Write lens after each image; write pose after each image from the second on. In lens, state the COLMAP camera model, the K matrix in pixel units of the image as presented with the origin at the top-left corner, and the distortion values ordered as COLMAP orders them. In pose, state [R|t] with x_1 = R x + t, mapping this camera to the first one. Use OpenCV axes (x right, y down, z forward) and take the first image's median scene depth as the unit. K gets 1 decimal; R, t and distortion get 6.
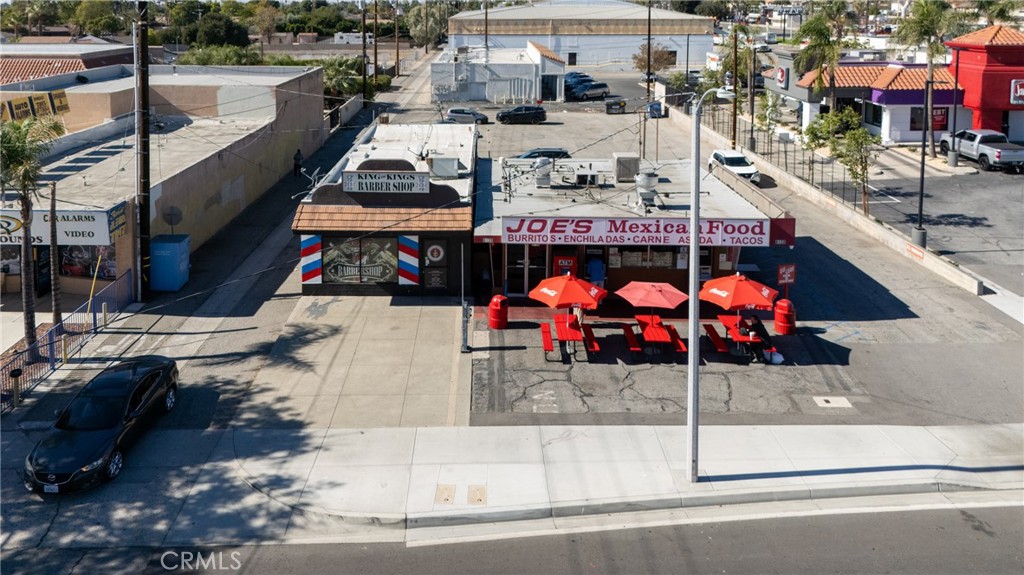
lens RADIAL K [[793.5, 0, 470.0], [0, 793.5, 95.0], [0, 0, 1]] dist [0.040115, 0.003112]
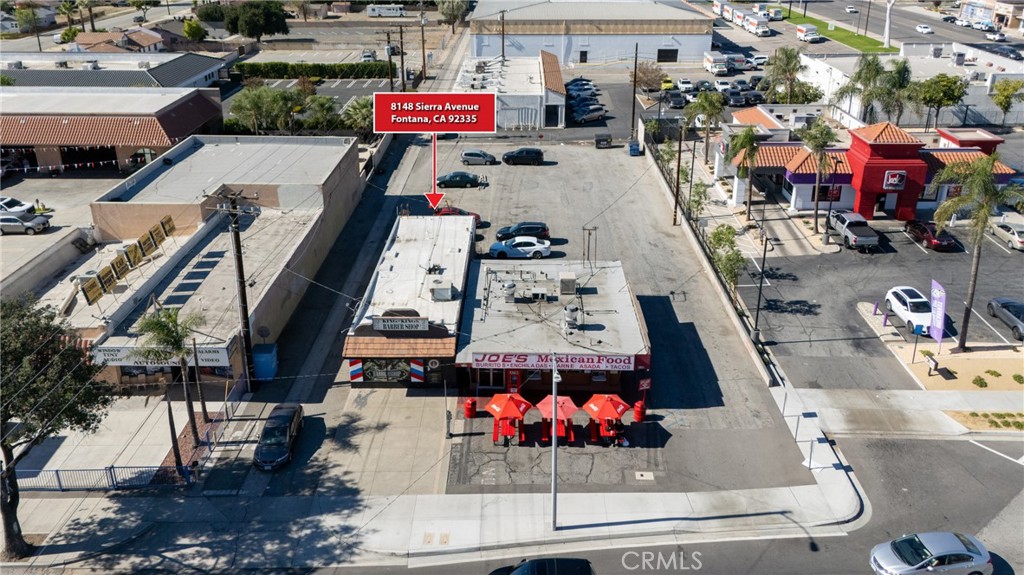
lens RADIAL K [[778.1, 0, 511.0], [0, 778.1, 204.3], [0, 0, 1]] dist [0.046766, -0.026486]
pose [[0.999977, -0.000687, 0.006792, 0.104822], [-0.000961, 0.970859, 0.239647, -0.507215], [-0.006759, -0.239648, 0.970836, -0.457838]]
